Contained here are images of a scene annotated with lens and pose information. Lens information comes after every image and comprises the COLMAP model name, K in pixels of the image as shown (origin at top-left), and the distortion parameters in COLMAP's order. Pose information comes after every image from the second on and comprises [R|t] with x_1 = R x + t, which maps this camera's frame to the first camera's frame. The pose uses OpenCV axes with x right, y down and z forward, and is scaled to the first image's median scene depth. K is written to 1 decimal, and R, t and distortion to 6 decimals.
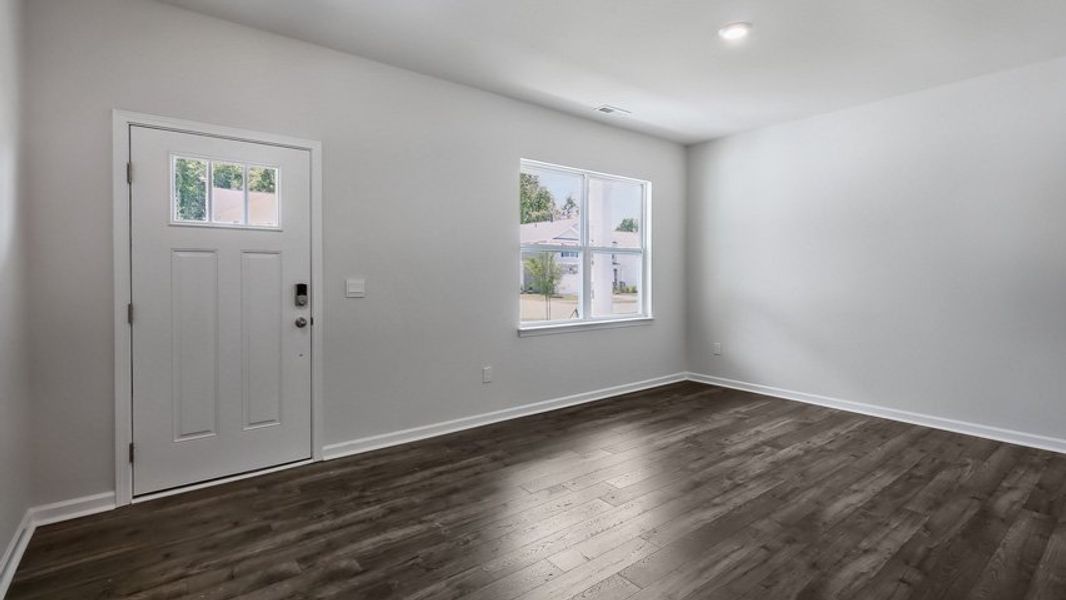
lens RADIAL K [[487.8, 0, 534.9], [0, 487.8, 280.3], [0, 0, 1]] dist [-0.000153, -0.000252]
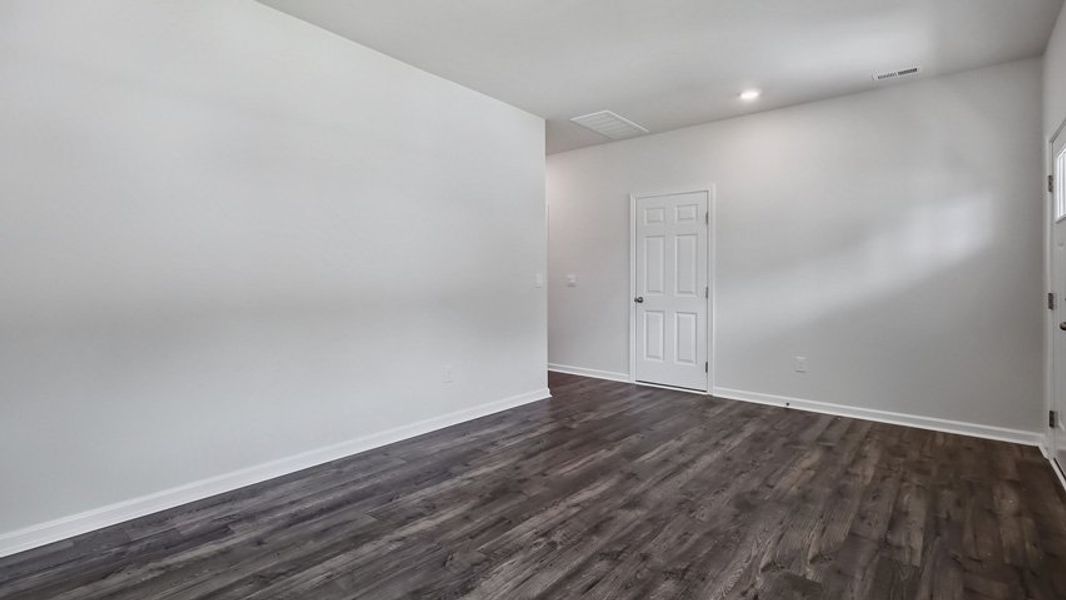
lens RADIAL K [[493.2, 0, 535.3], [0, 493.2, 283.3], [0, 0, 1]] dist [-0.001152, -0.000209]
pose [[-0.978415, -0.000821, -0.206648, 0.616856], [-0.005509, 0.999740, 0.022113, 0.004720], [0.206577, 0.022774, -0.978165, 1.821024]]
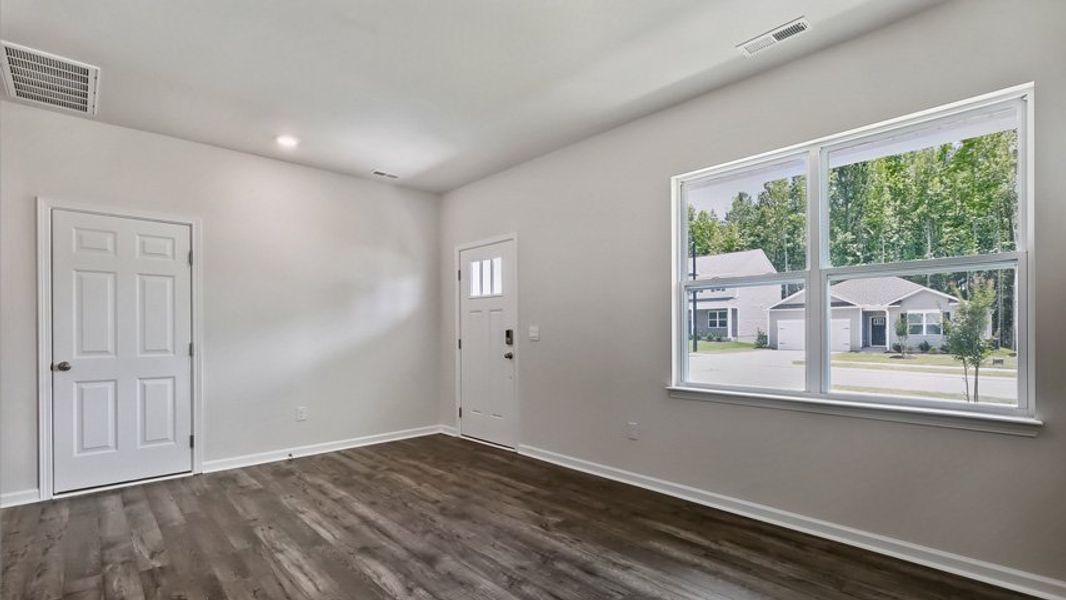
lens RADIAL K [[483.5, 0, 534.6], [0, 483.5, 337.8], [0, 0, 1]] dist [0.002219, -0.000027]
pose [[0.089306, 0.013936, -0.995907, 1.153910], [-0.007266, 0.999885, 0.013340, 0.012855], [0.995978, 0.006045, 0.089397, 1.079903]]
